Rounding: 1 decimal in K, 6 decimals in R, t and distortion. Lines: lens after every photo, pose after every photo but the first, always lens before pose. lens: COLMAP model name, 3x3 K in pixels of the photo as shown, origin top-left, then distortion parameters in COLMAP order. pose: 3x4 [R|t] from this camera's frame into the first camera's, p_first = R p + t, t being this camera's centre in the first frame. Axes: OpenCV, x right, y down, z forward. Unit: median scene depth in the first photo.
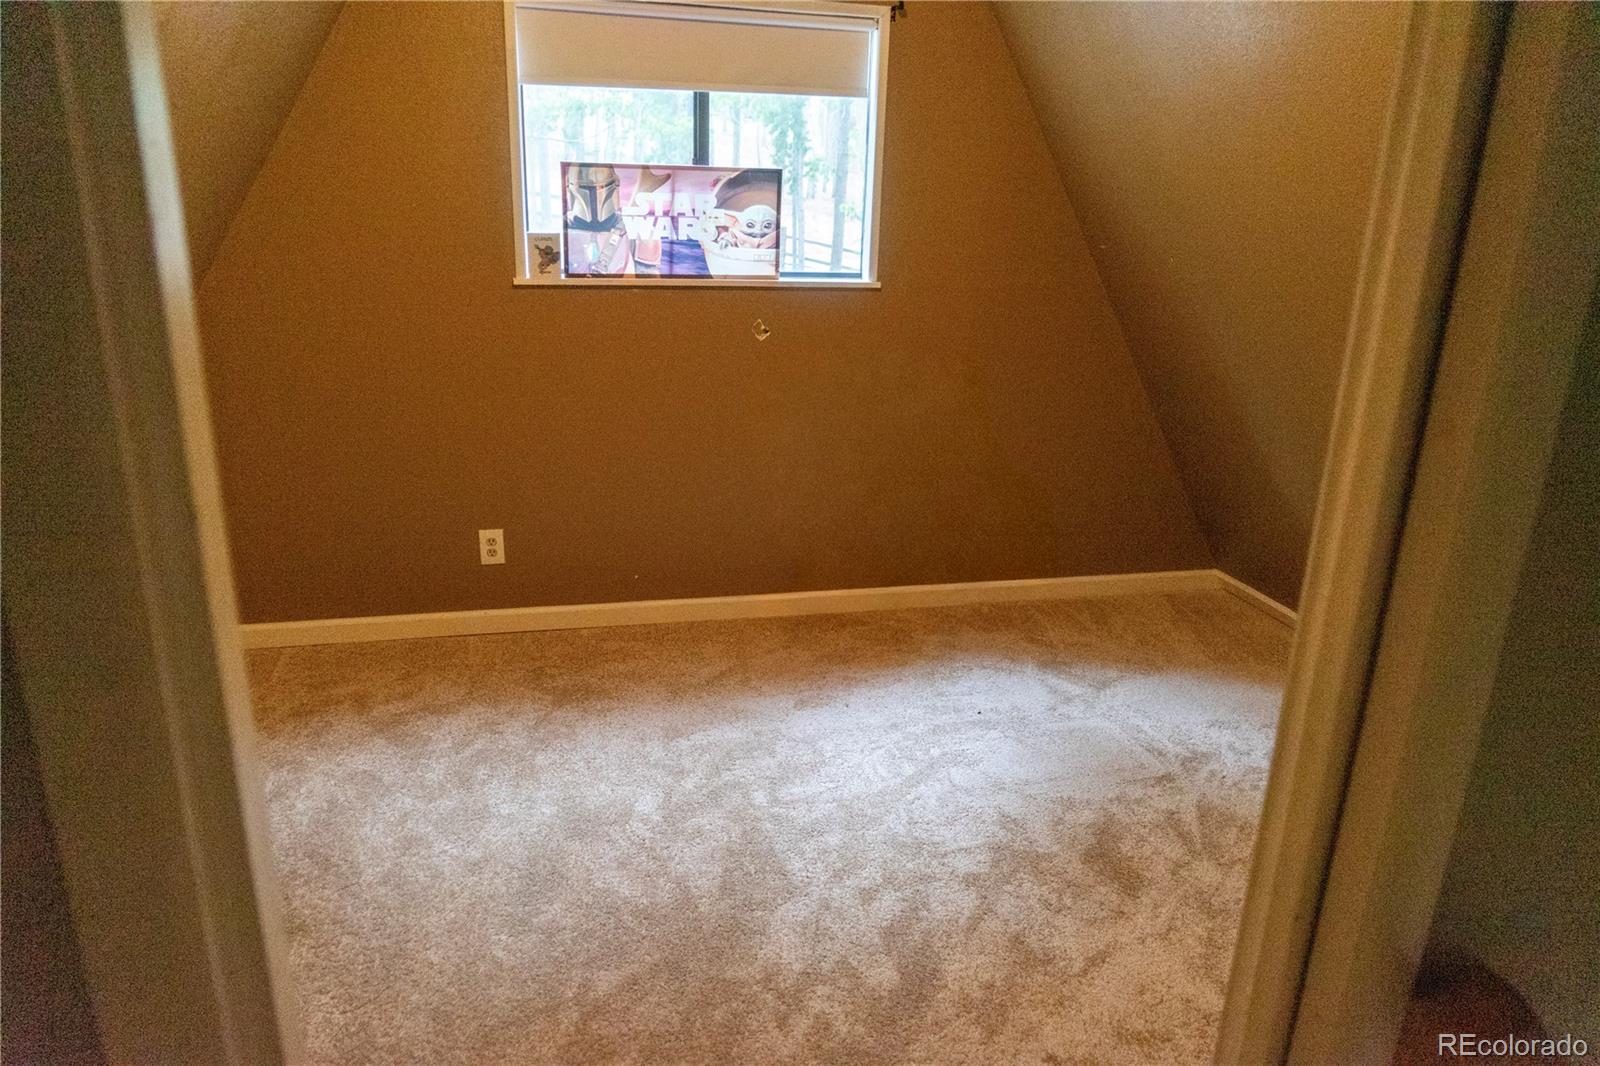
lens RADIAL K [[1069.1, 0, 800.5], [0, 1069.1, 537.5], [0, 0, 1]] dist [-0.020188, 0.005242]
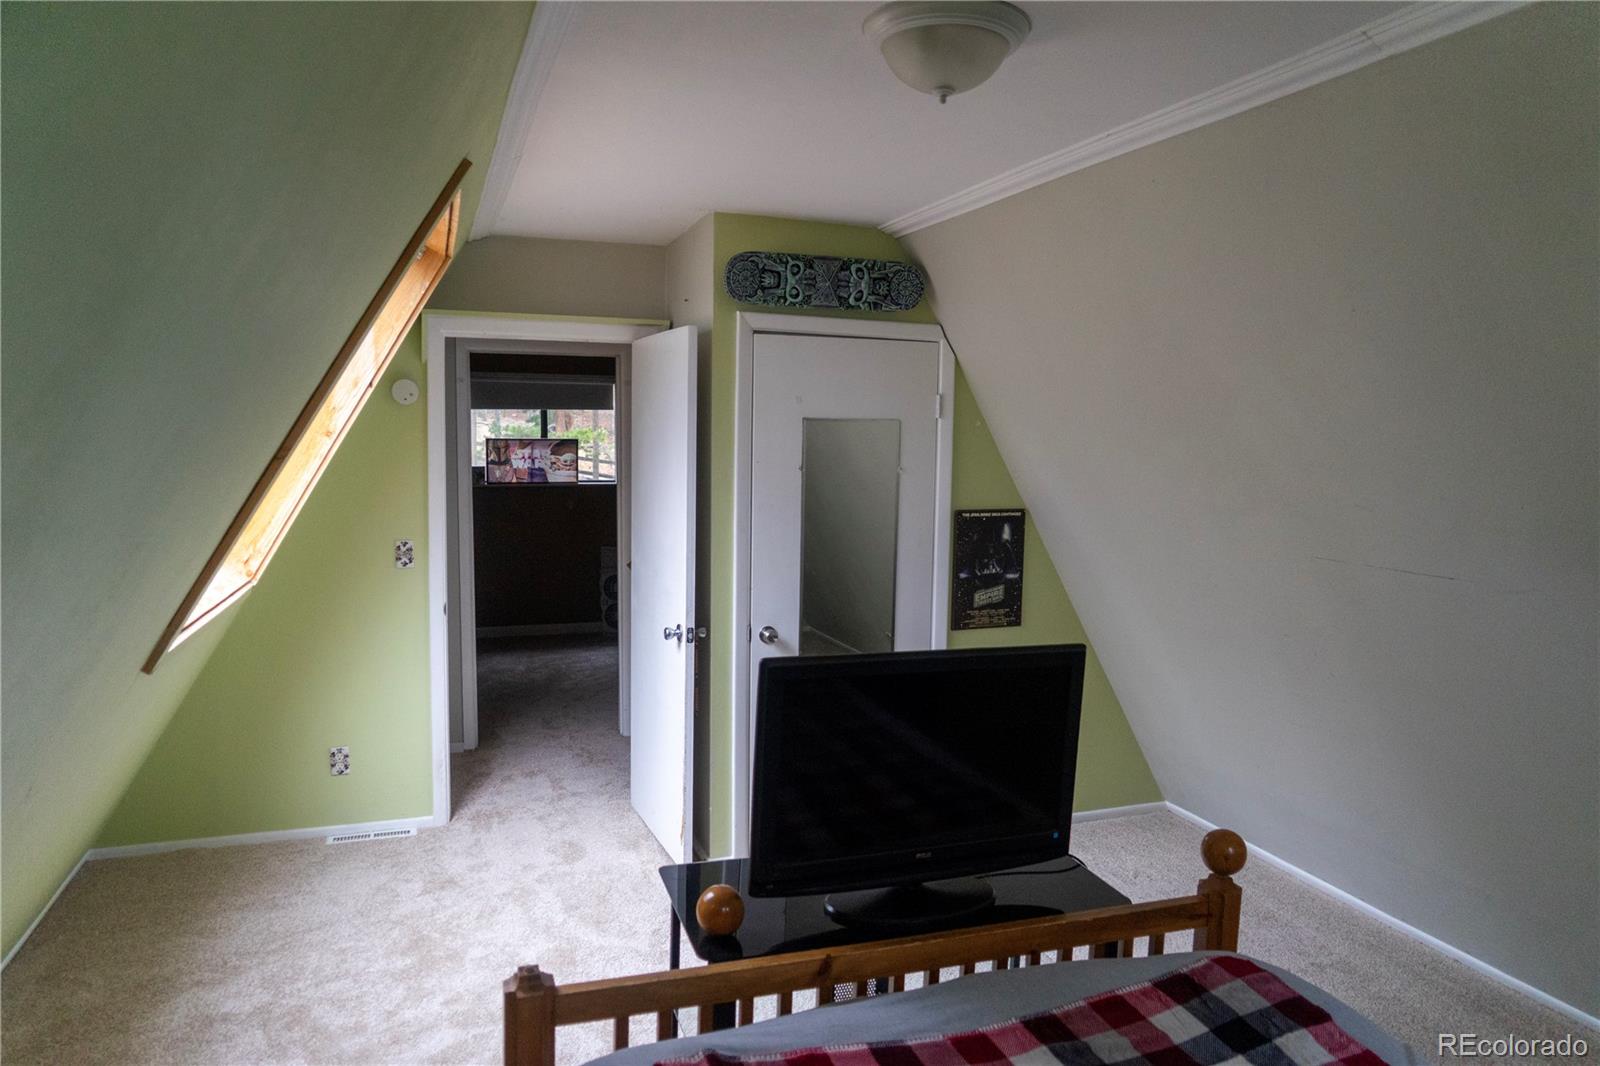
lens RADIAL K [[1069.1, 0, 797.7], [0, 1069.1, 527.0], [0, 0, 1]] dist [-0.020188, 0.005242]
pose [[0.993490, -0.028877, 0.110201, 0.210261], [0.052648, 0.974224, -0.219351, 0.419369], [-0.101026, 0.223725, 0.969402, -1.395938]]
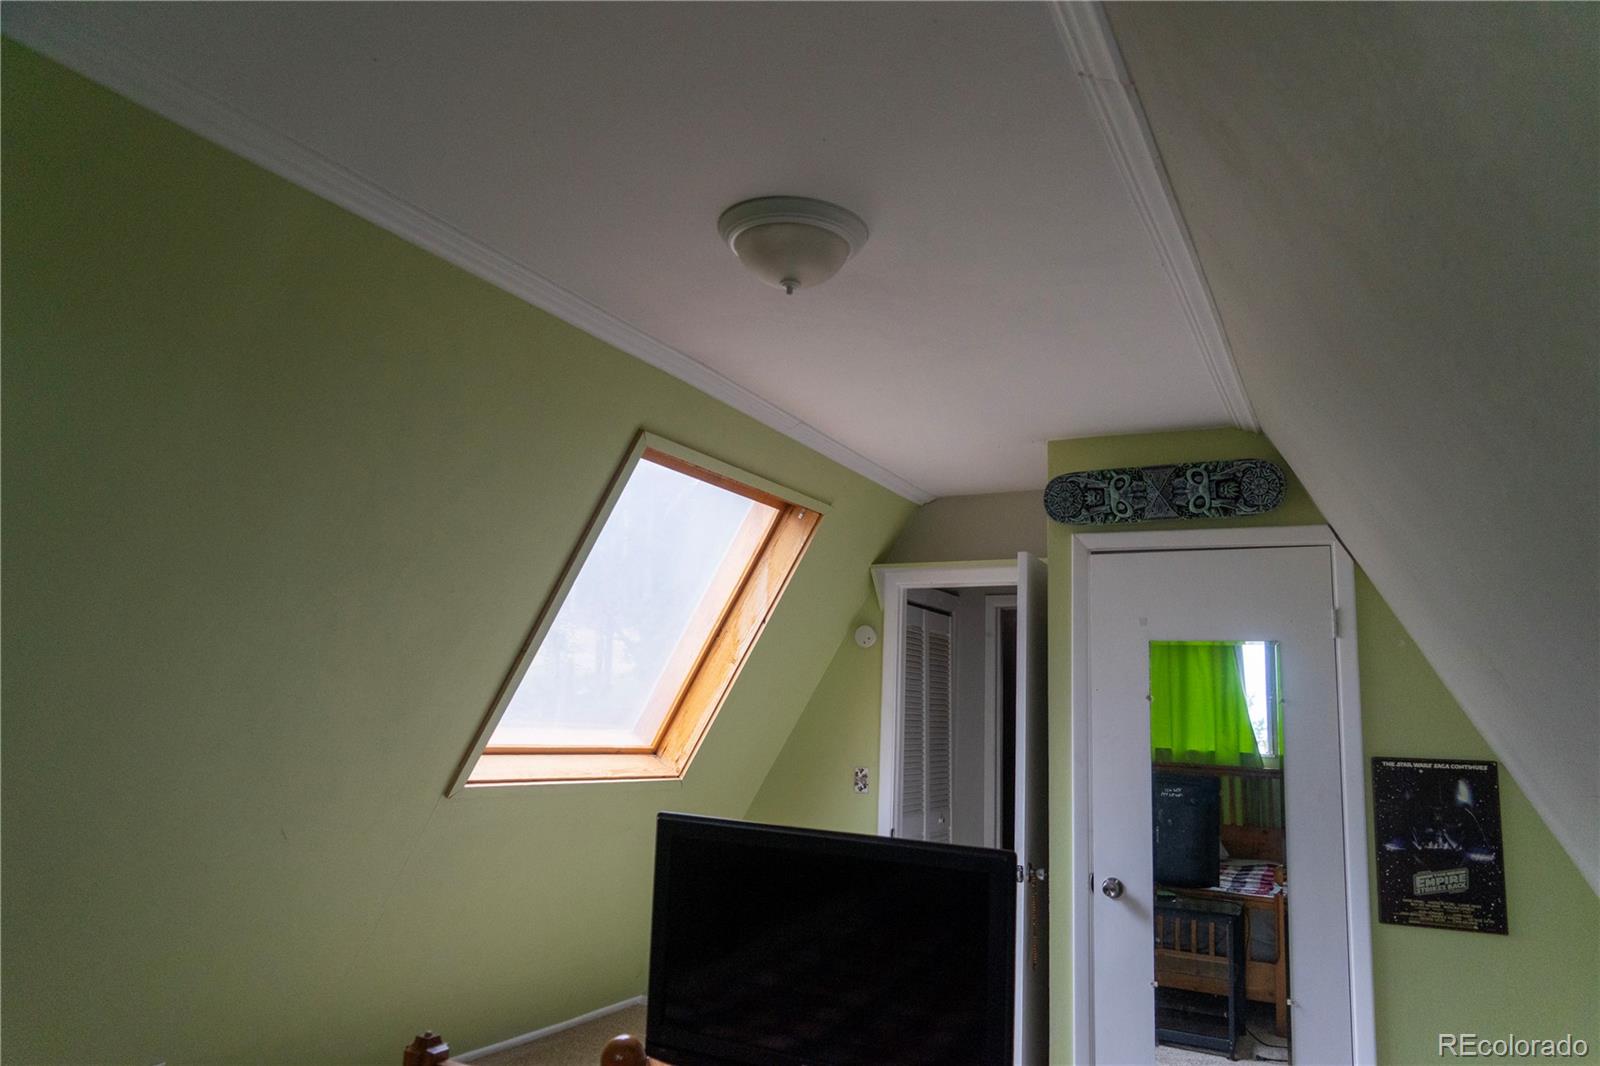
lens RADIAL K [[1069.1, 0, 789.6], [0, 1069.1, 533.3], [0, 0, 1]] dist [-0.020188, 0.005242]
pose [[0.745418, -0.119039, -0.655883, 0.786258], [-0.217608, 0.886568, -0.408221, 0.459576], [0.630078, 0.447021, 0.634960, -1.229674]]
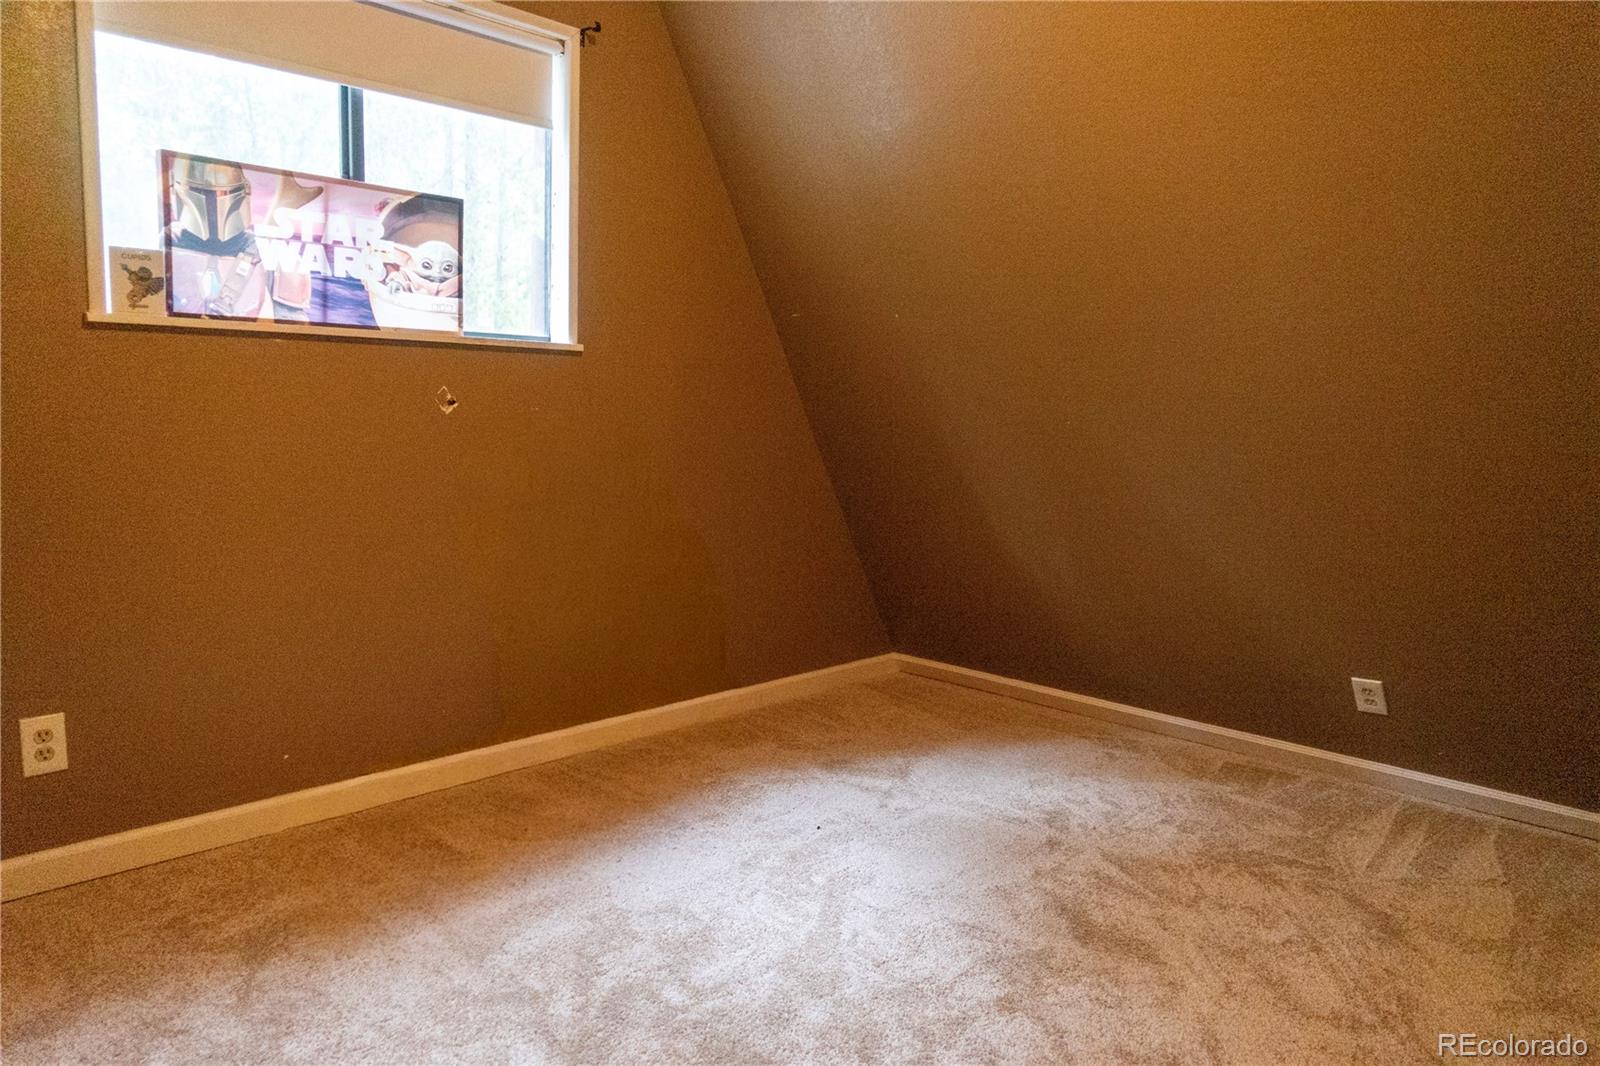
lens RADIAL K [[1069.1, 0, 796.5], [0, 1069.1, 540.5], [0, 0, 1]] dist [-0.020188, 0.005242]
pose [[0.837830, -0.074256, 0.540857, -0.261229], [0.163672, 0.979300, -0.119089, 0.039321], [-0.520819, 0.188299, 0.832641, 0.261268]]
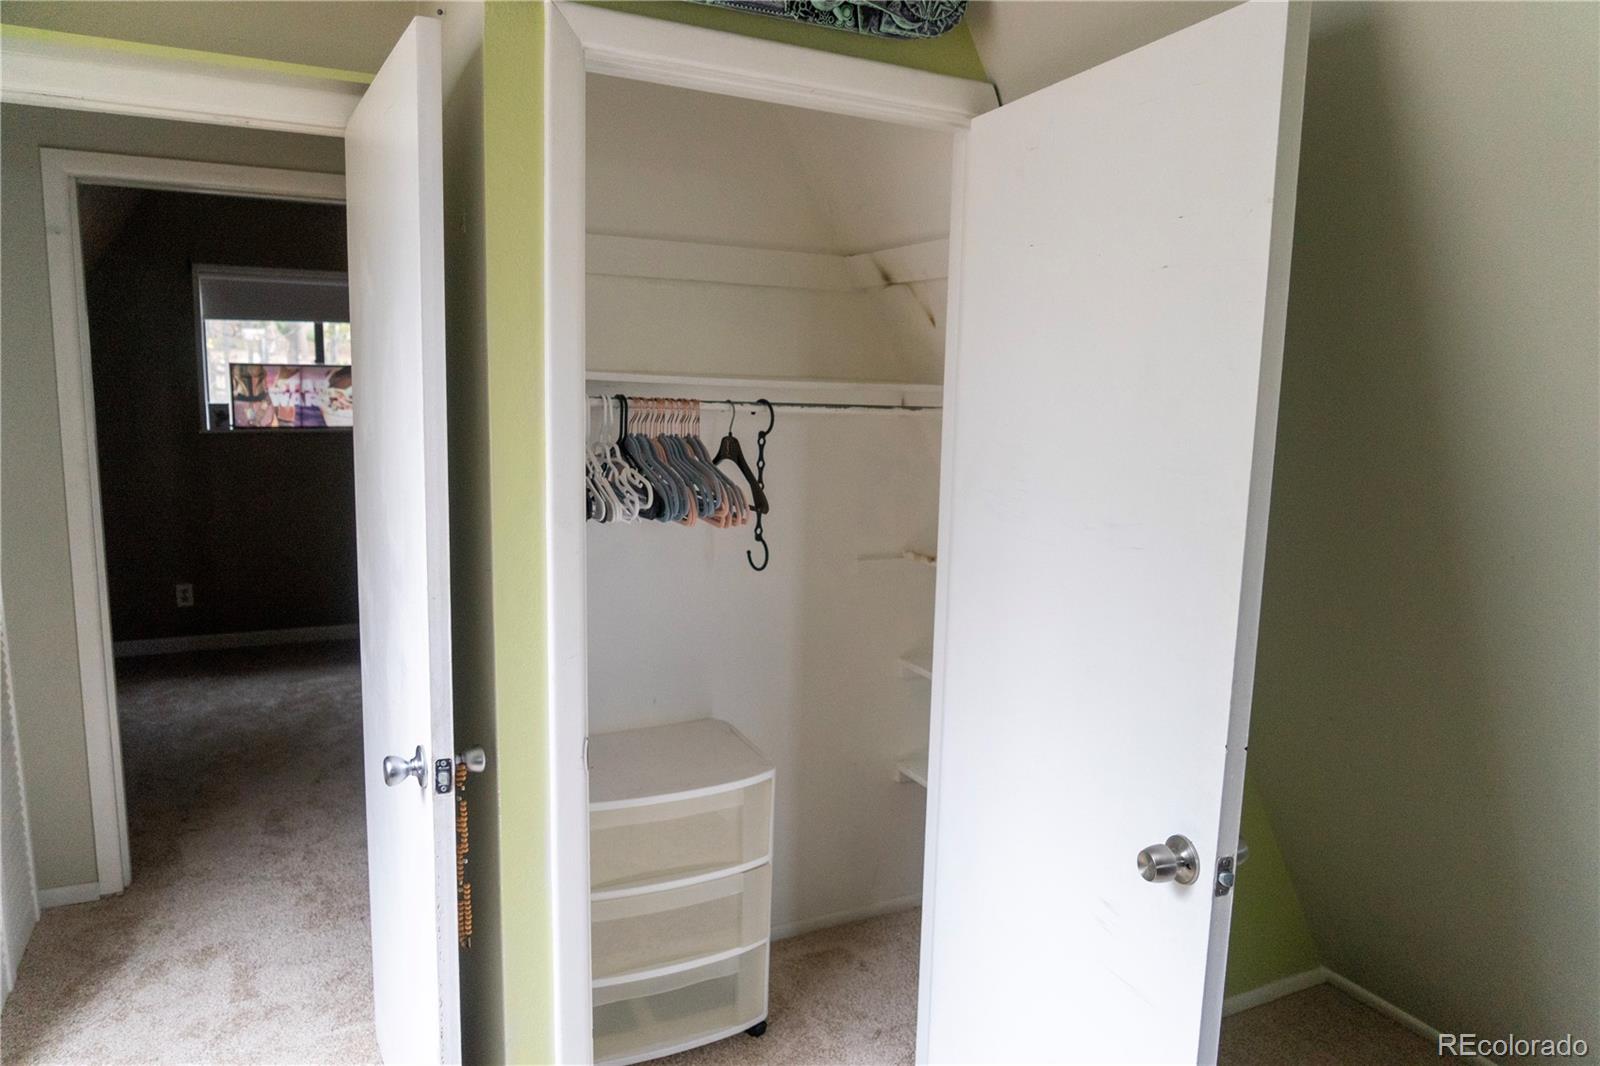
lens RADIAL K [[1069.1, 0, 801.4], [0, 1069.1, 539.5], [0, 0, 1]] dist [-0.020188, 0.005242]
pose [[0.974287, -0.043736, 0.221024, 0.274688], [0.079208, 0.984848, -0.154271, 0.257989], [-0.210928, 0.167811, 0.962989, -0.774074]]
